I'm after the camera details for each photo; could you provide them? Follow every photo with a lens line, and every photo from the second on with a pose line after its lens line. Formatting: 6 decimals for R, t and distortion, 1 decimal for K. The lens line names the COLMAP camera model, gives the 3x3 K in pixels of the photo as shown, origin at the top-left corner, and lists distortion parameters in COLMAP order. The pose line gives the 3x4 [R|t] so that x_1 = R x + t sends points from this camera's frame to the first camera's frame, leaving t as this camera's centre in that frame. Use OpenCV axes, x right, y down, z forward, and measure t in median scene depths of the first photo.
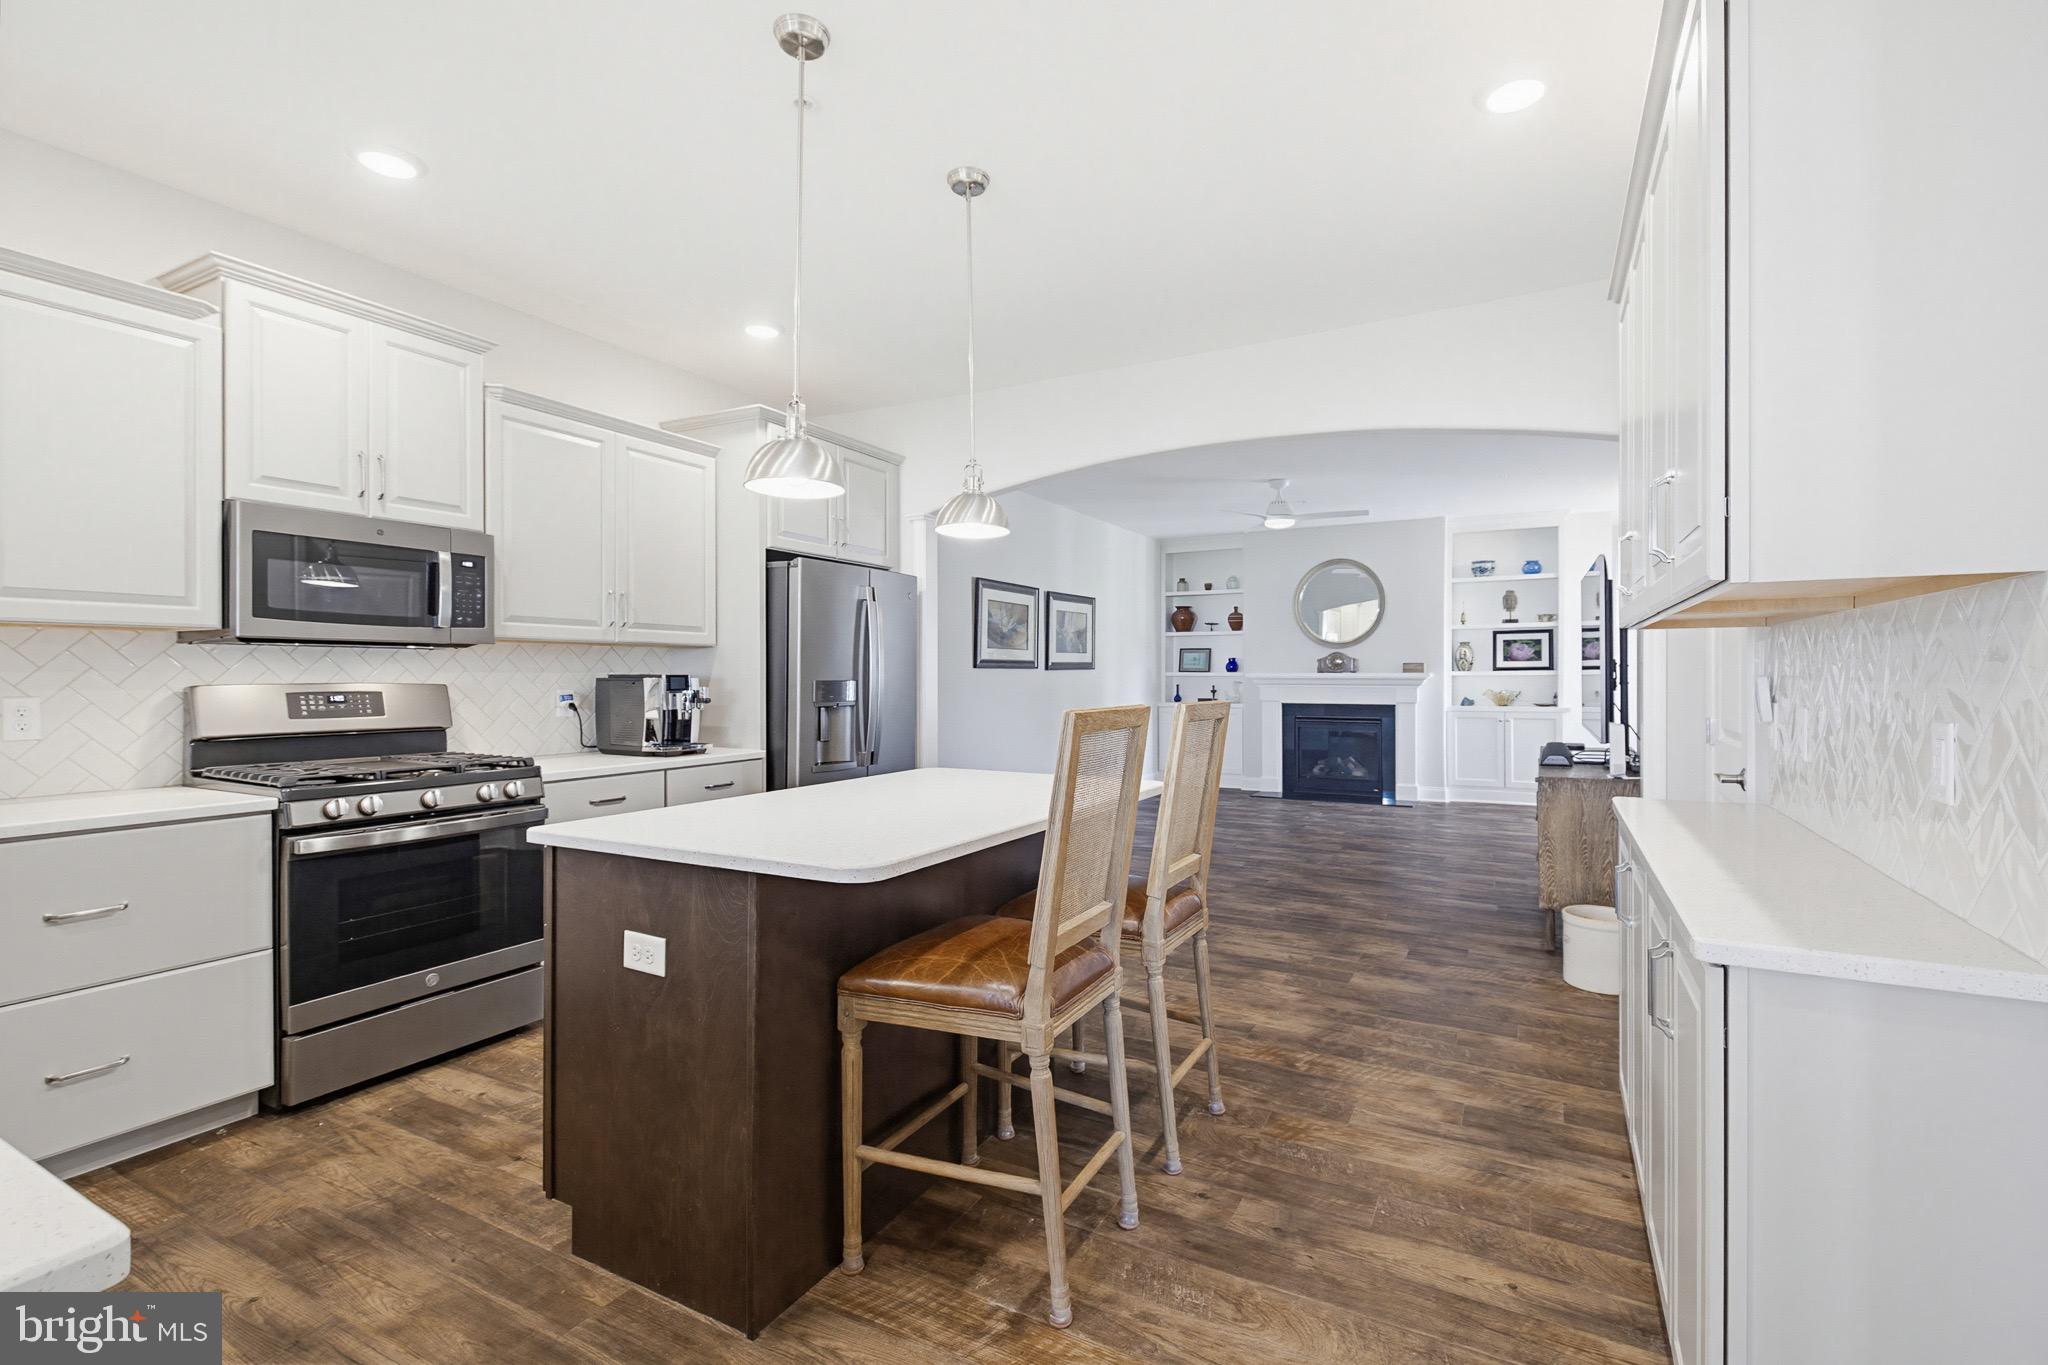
lens RADIAL K [[914.3, 0, 1042.6], [0, 914.3, 681.8], [0, 0, 1]] dist [0.019491, -0.008202]
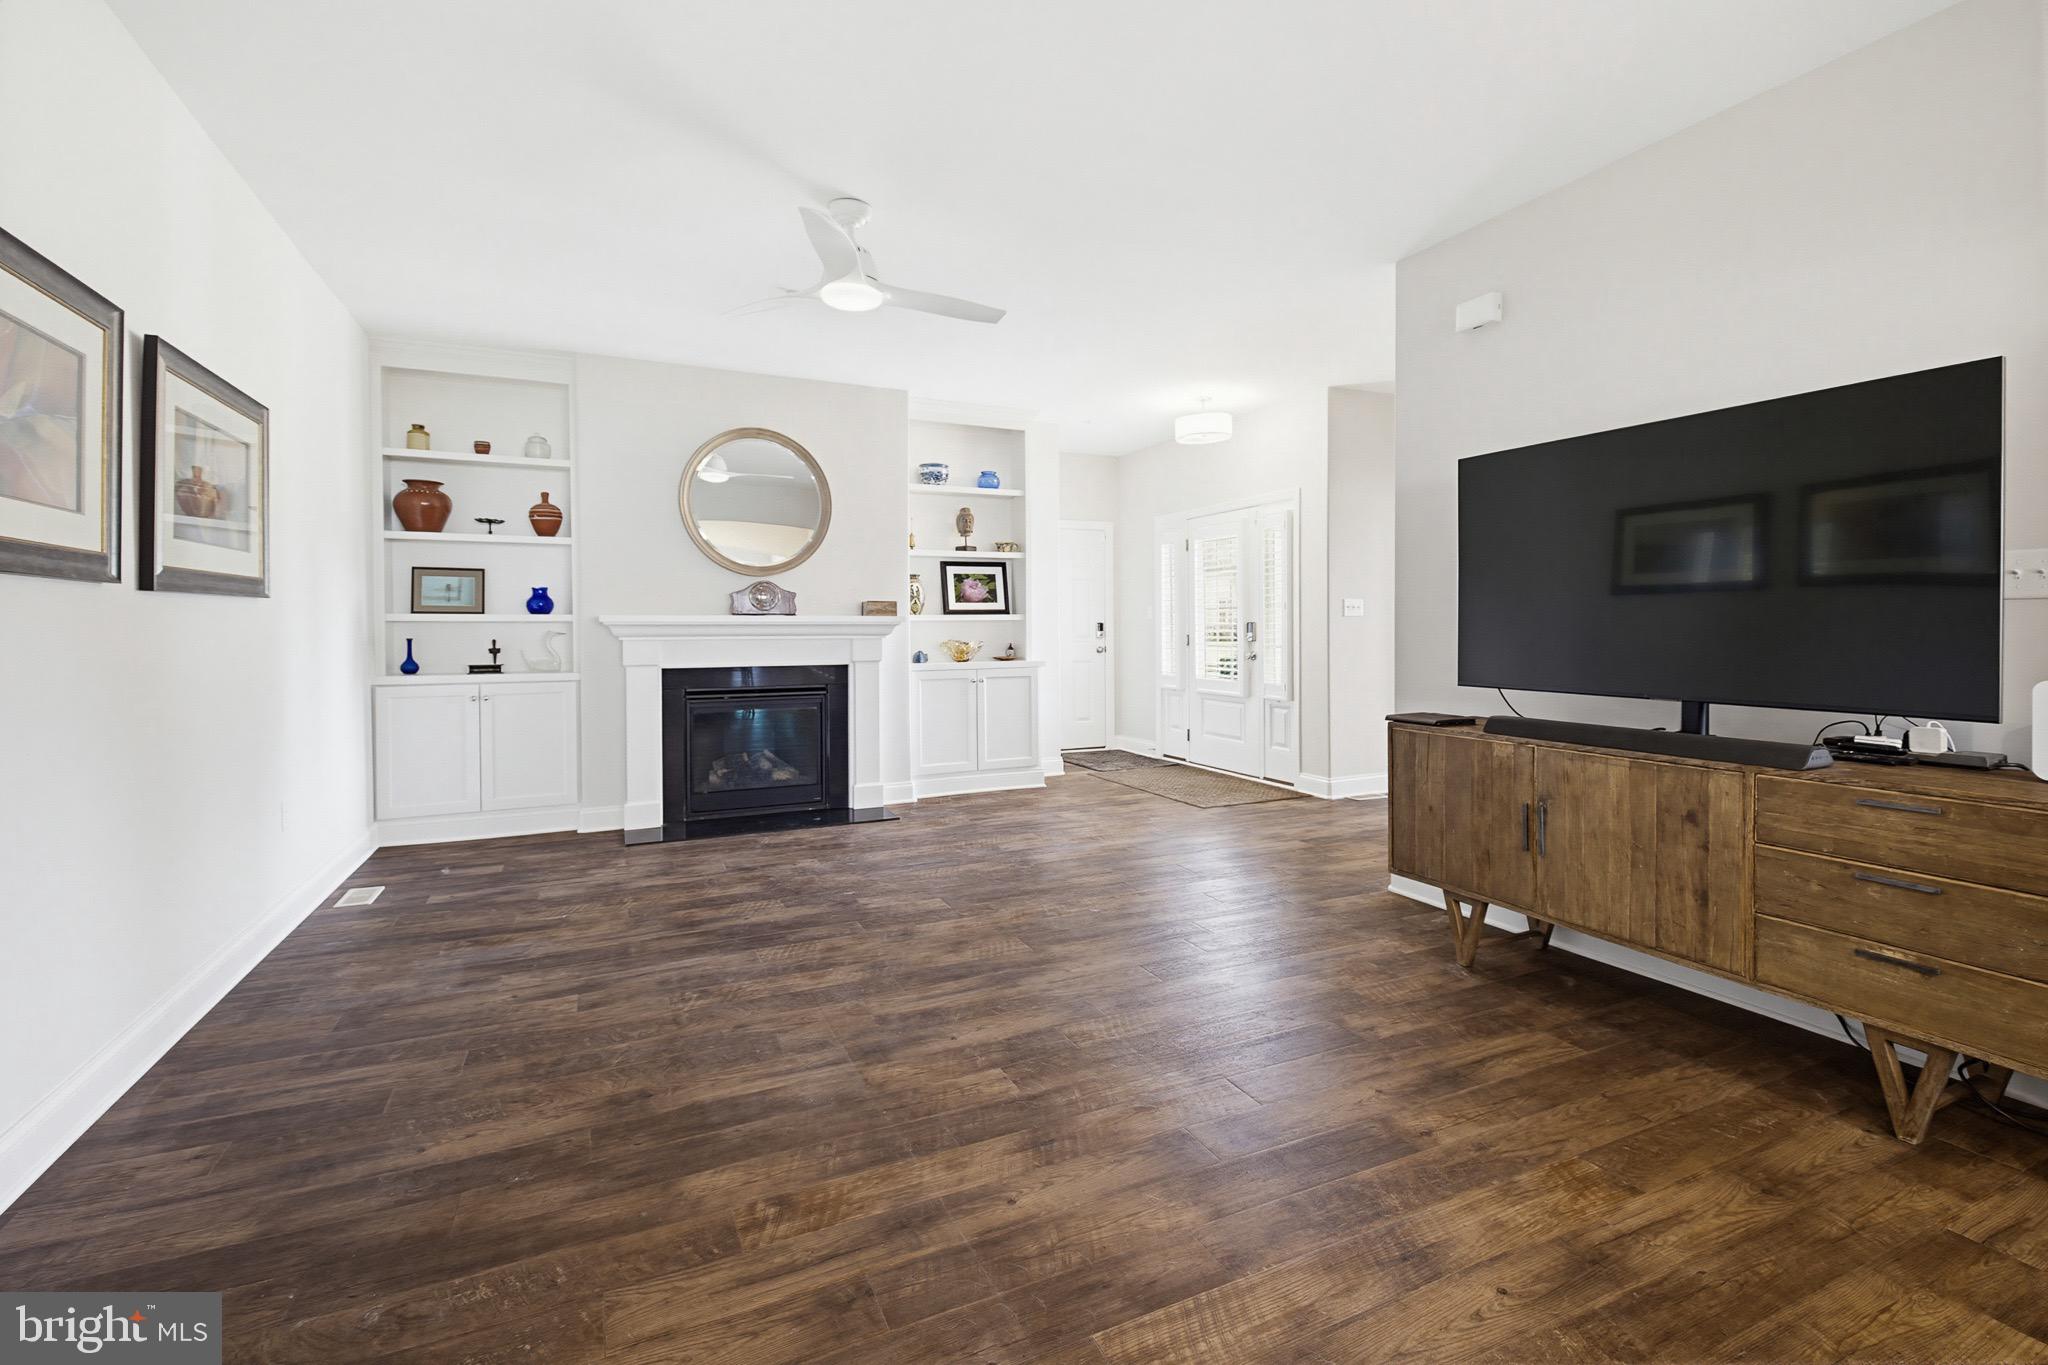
lens RADIAL K [[914.3, 0, 1033.4], [0, 914.3, 636.6], [0, 0, 1]] dist [0.019491, -0.008202]
pose [[0.591948, -0.007732, 0.805939, -0.133039], [0.009562, 0.999951, 0.002570, 0.009651], [-0.805919, 0.006185, 0.591993, 1.090264]]
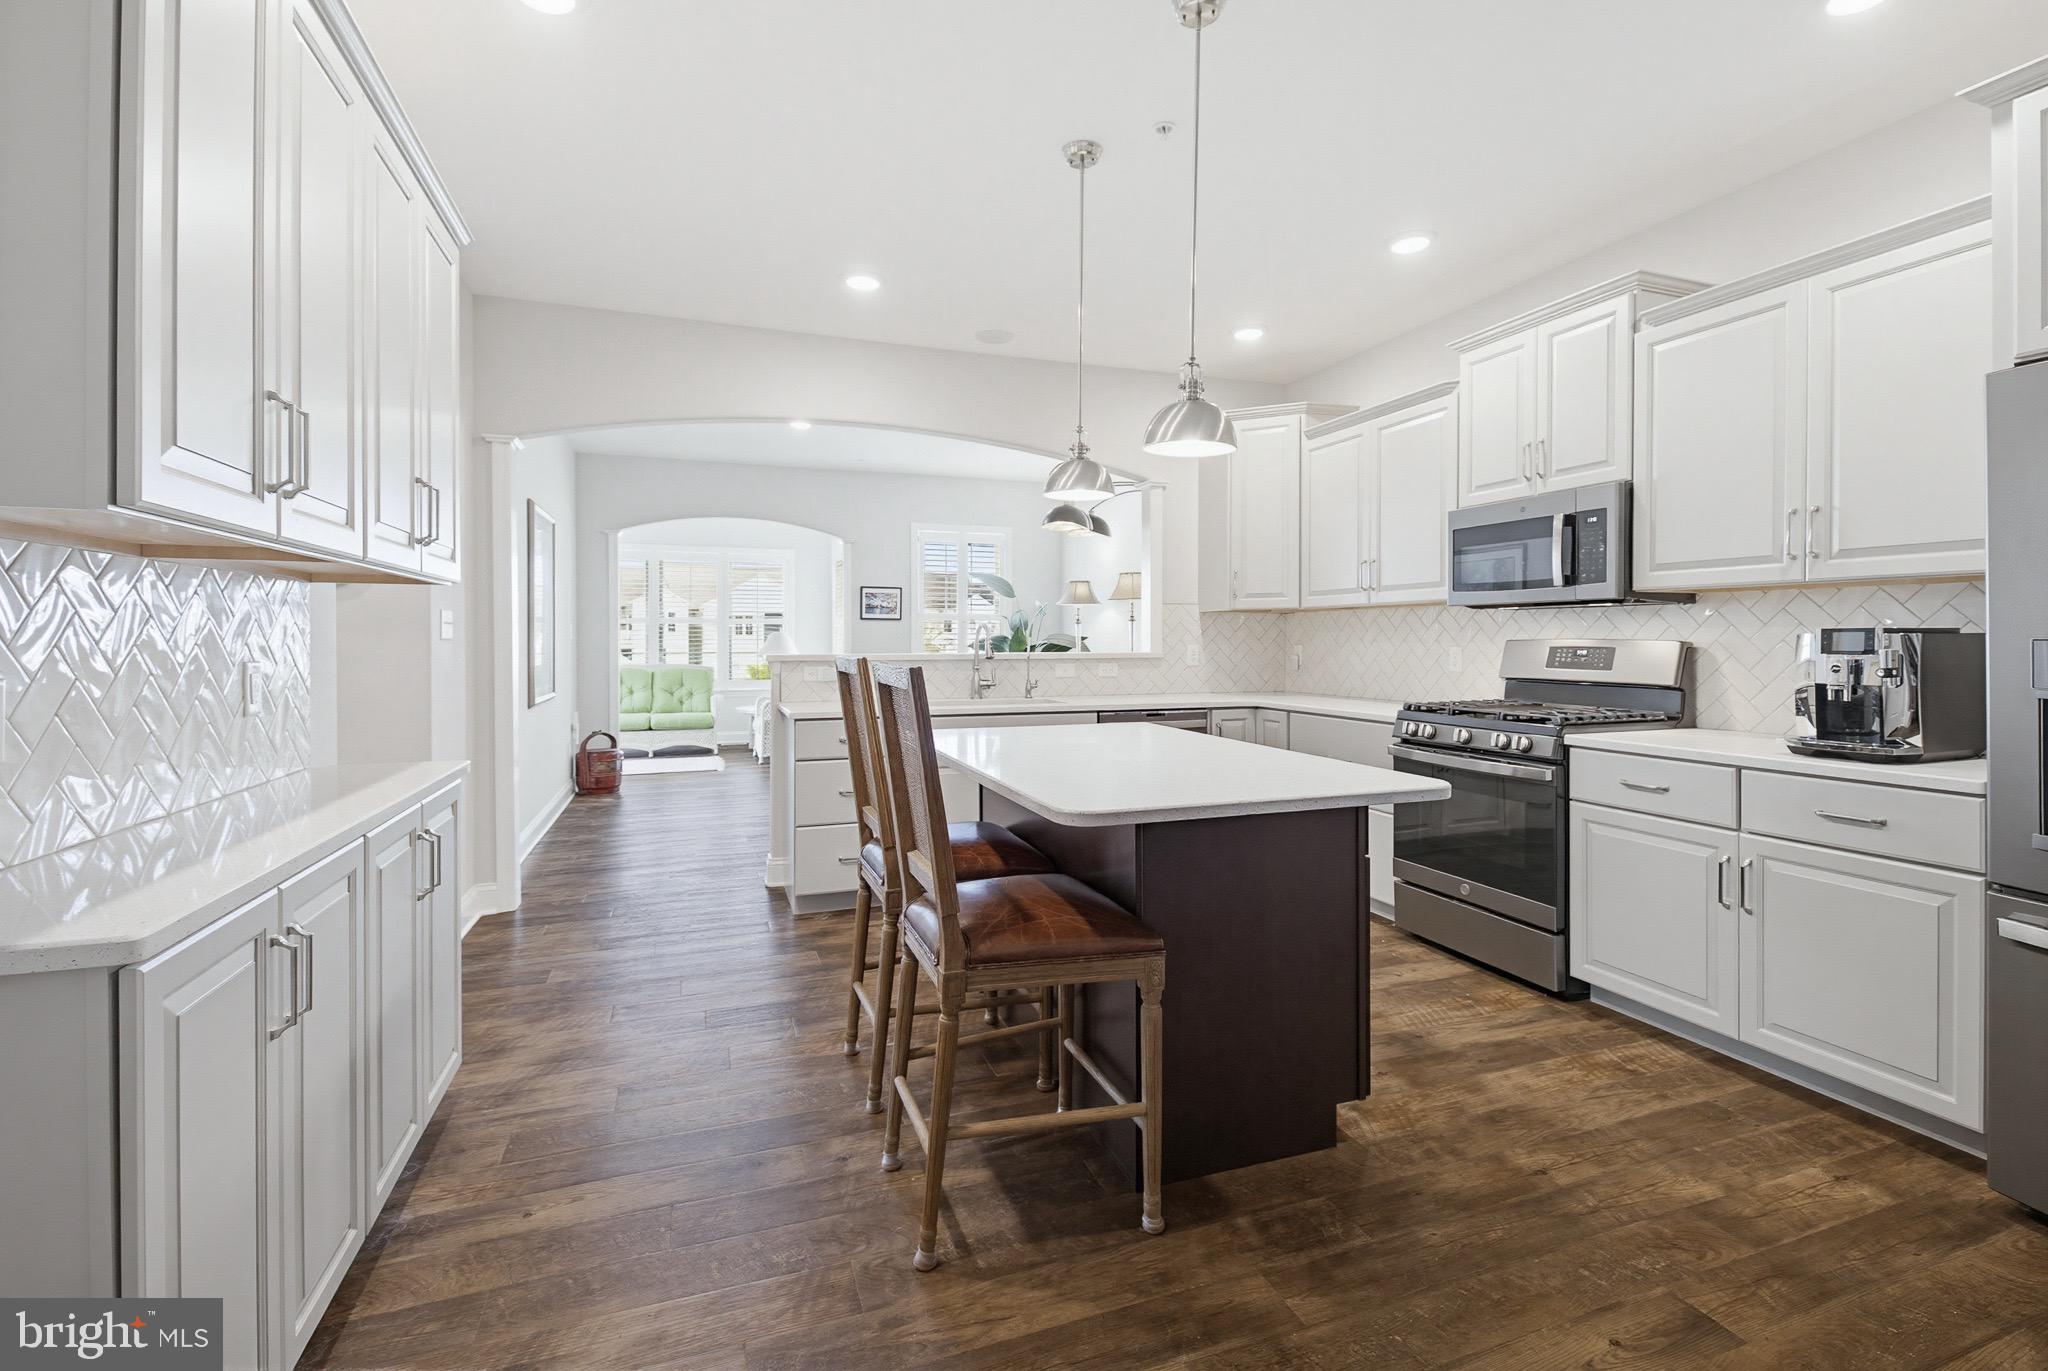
lens RADIAL K [[905.8, 0, 1030.7], [0, 905.8, 643.2], [0, 0, 1]] dist [0.017771, -0.011535]
pose [[-0.662703, 0.003741, -0.748873, 0.398830], [-0.004429, 0.999950, 0.008915, -0.000466], [0.748870, 0.009225, -0.662653, 0.929915]]
